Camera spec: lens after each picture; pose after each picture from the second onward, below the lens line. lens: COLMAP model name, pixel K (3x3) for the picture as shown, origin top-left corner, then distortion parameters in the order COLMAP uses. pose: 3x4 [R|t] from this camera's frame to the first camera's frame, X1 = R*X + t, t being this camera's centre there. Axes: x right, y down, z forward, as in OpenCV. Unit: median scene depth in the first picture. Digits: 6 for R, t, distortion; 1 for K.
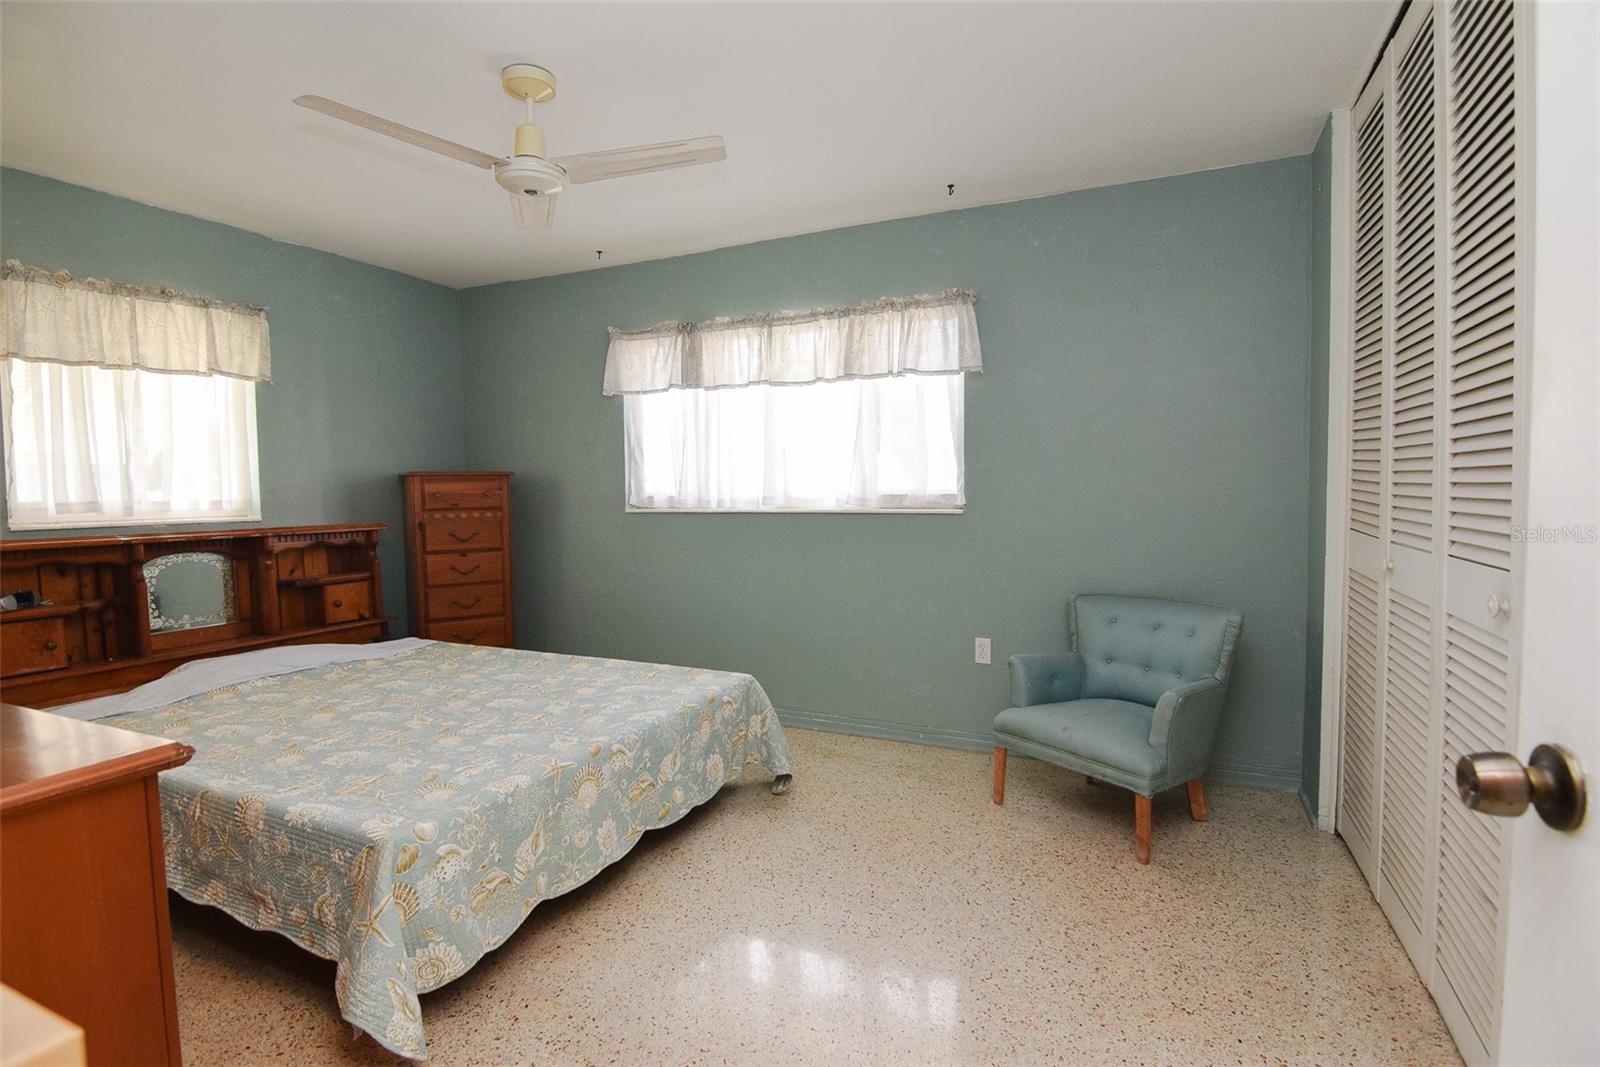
lens RADIAL K [[783.8, 0, 804.0], [0, 783.8, 528.8], [0, 0, 1]] dist [-0.000428, -0.011590]
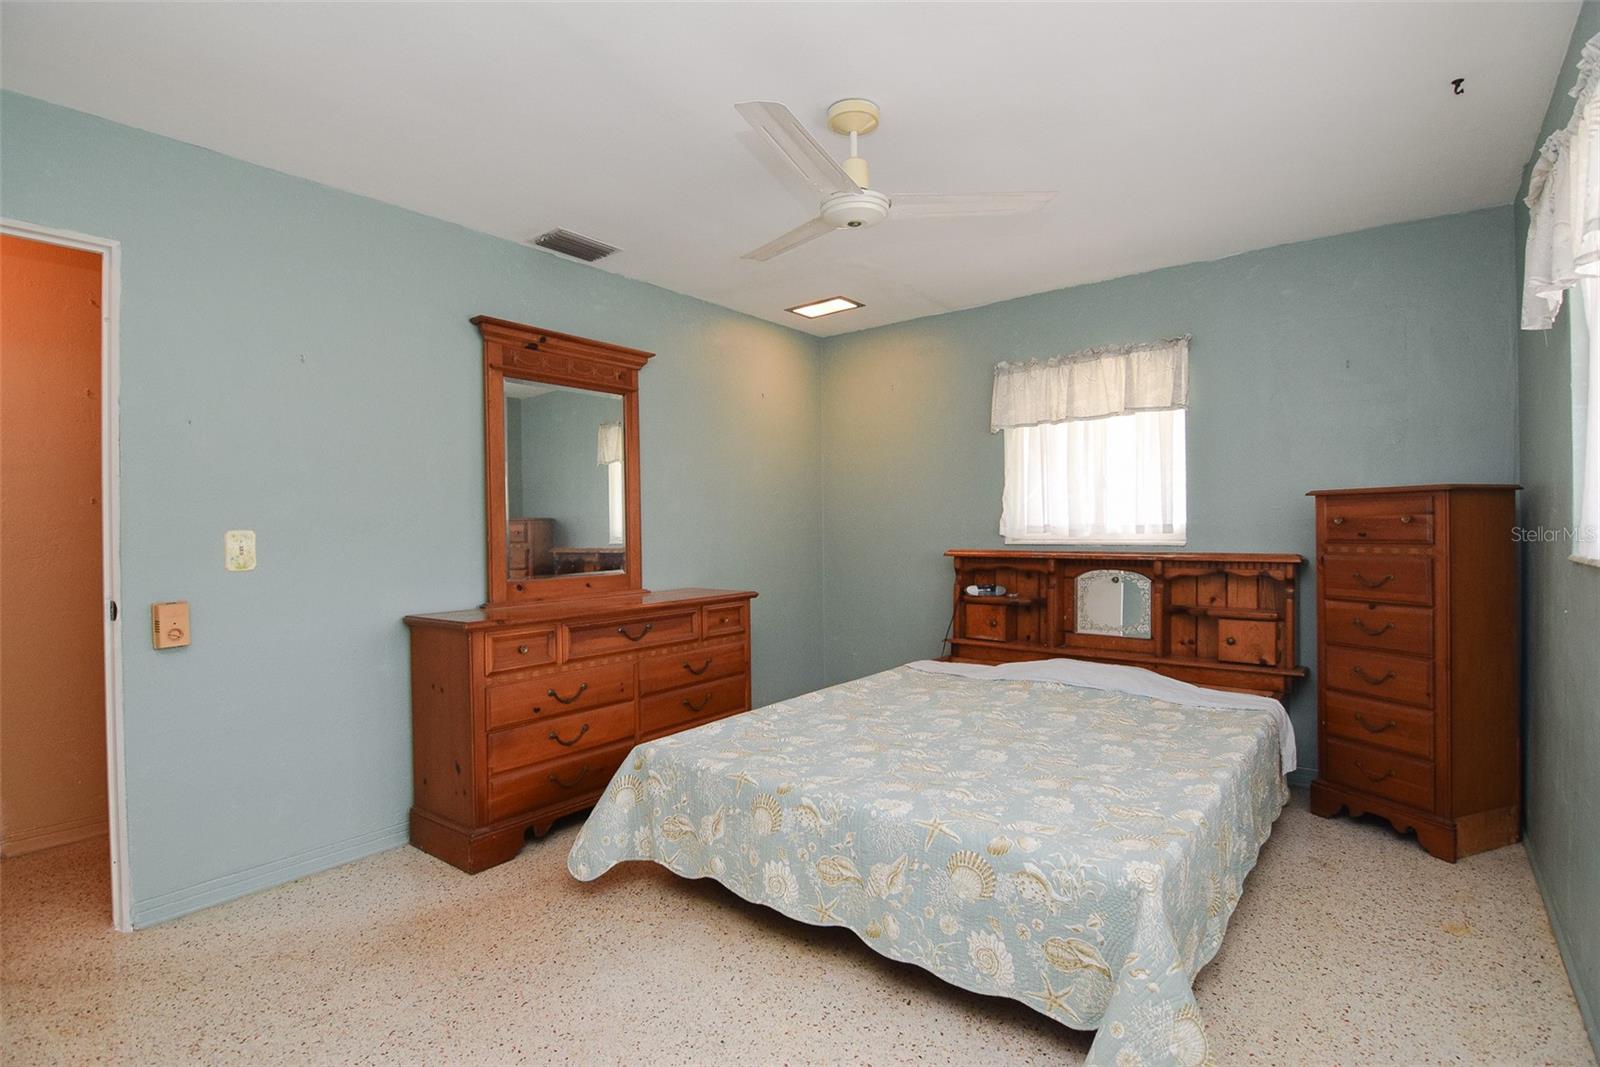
lens RADIAL K [[783.8, 0, 804.0], [0, 783.8, 528.8], [0, 0, 1]] dist [-0.000428, -0.011590]
pose [[-0.240981, 0.019104, -0.970342, 0.492063], [-0.035603, 0.998959, 0.028510, -0.051815], [0.969877, 0.041417, -0.240050, 0.909856]]
